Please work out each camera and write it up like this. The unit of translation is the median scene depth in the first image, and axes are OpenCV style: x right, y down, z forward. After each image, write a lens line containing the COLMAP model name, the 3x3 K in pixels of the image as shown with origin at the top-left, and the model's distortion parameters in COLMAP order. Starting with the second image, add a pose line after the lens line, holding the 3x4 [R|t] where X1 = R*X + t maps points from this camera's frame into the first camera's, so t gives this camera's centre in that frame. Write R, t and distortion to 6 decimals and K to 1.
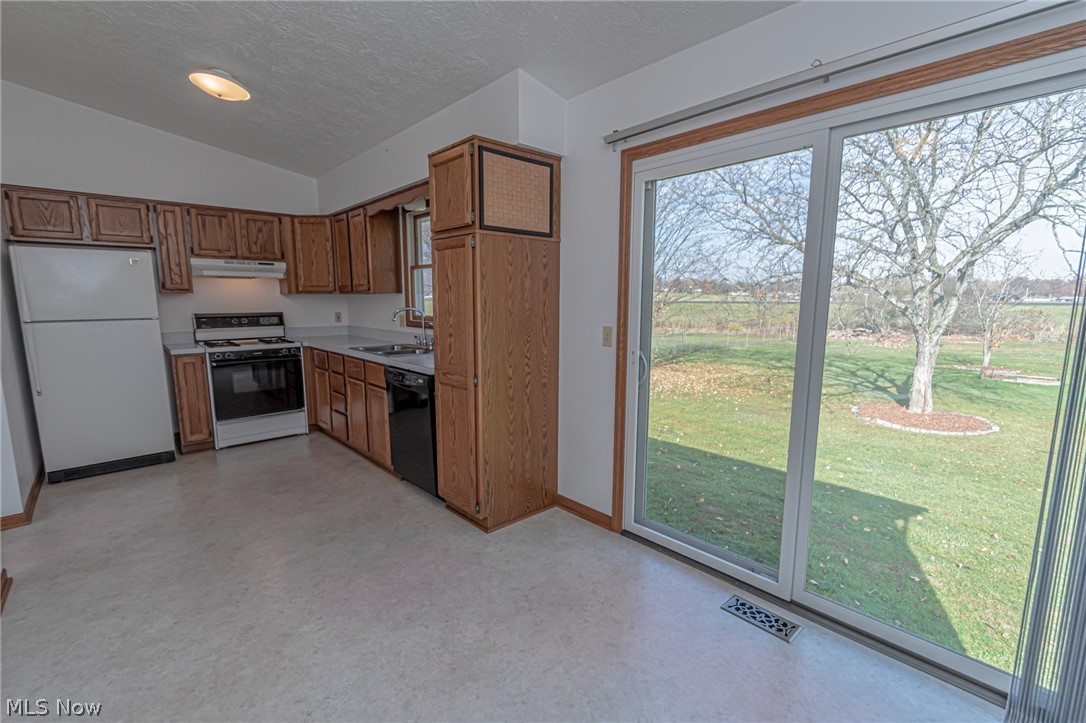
lens RADIAL K [[483.7, 0, 540.3], [0, 483.7, 369.1], [0, 0, 1]] dist [-0.000905, -0.000832]
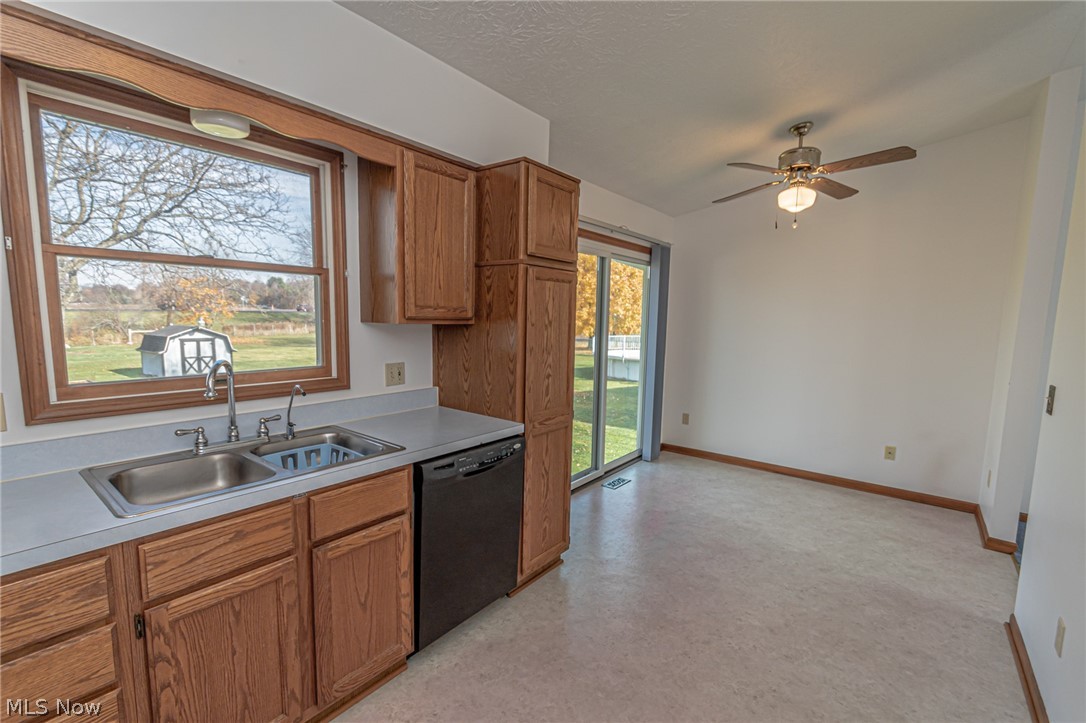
lens RADIAL K [[476.4, 0, 540.3], [0, 476.4, 368.5], [0, 0, 1]] dist [-0.000895, -0.000415]
pose [[-0.165747, -0.117447, 0.979150, -0.726625], [0.124494, 0.982448, 0.138917, -0.144923], [-0.978279, 0.144924, -0.148217, 0.795563]]
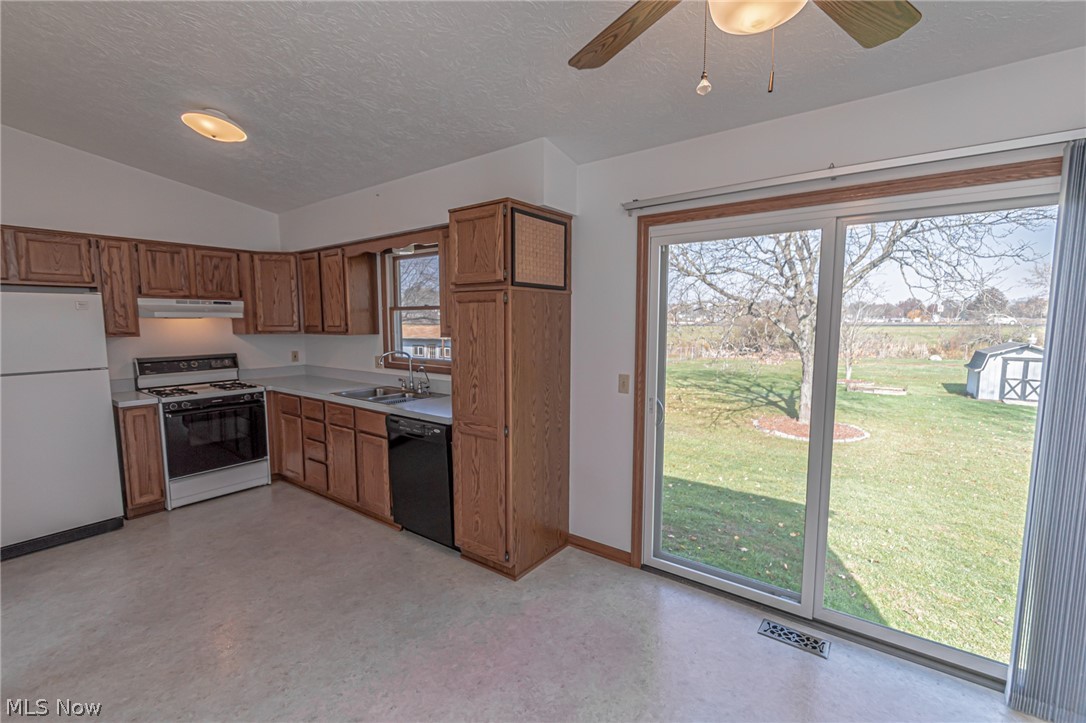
lens RADIAL K [[476.4, 0, 540.3], [0, 476.4, 368.5], [0, 0, 1]] dist [-0.000895, -0.000415]
pose [[0.982713, -0.020659, 0.183980, -0.162733], [0.028791, 0.998718, -0.041639, -0.042707], [-0.182884, 0.046216, 0.982048, -0.005104]]
